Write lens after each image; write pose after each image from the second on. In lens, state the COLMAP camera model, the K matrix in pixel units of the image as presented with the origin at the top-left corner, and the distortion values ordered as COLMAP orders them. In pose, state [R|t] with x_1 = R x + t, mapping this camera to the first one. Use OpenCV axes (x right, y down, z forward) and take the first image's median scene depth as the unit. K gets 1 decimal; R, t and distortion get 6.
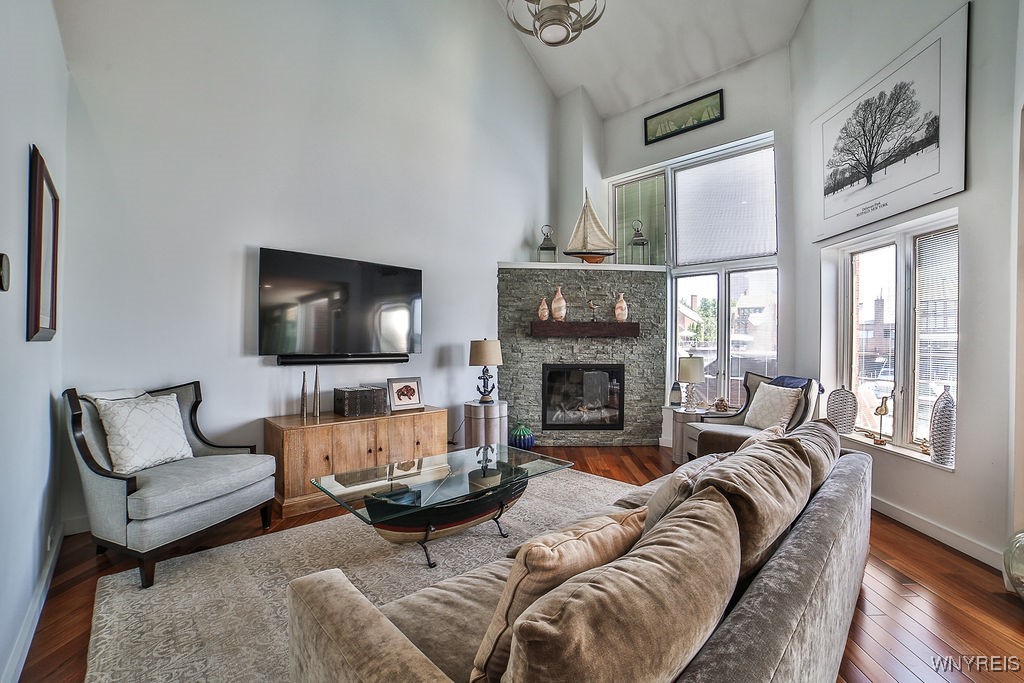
lens RADIAL K [[436.3, 0, 520.0], [0, 436.3, 341.4], [0, 0, 1]] dist [-0.109709, 0.040591]
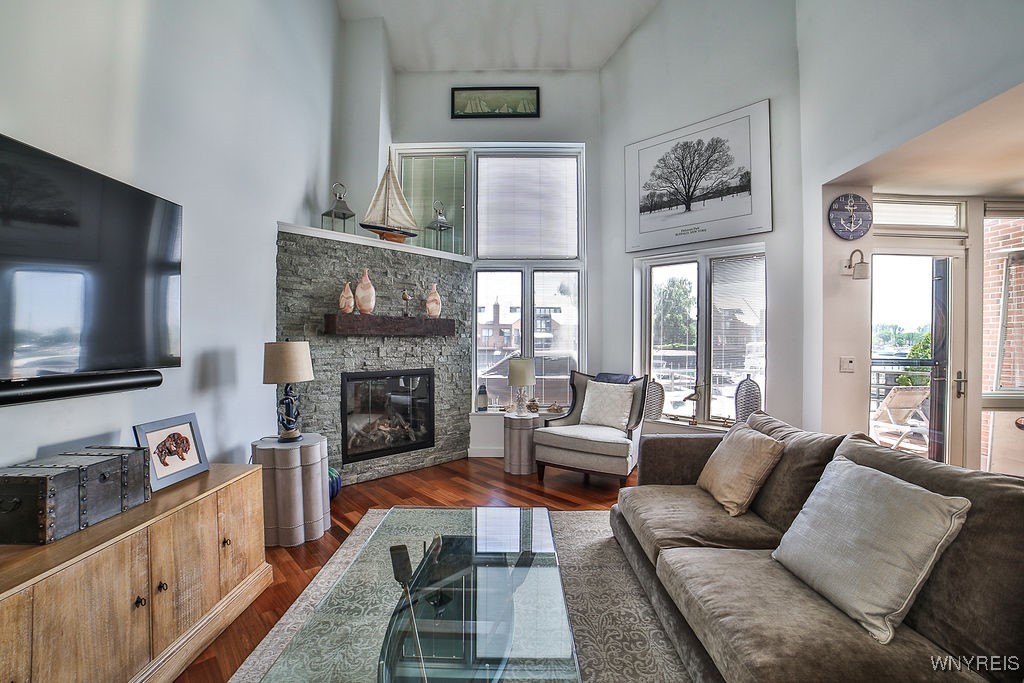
lens RADIAL K [[436.3, 0, 520.0], [0, 436.3, 341.4], [0, 0, 1]] dist [-0.109709, 0.040591]
pose [[0.699975, -0.007262, 0.714130, -0.252517], [0.002256, 0.999966, 0.007957, -0.006285], [-0.714163, -0.003958, 0.699968, 0.300556]]
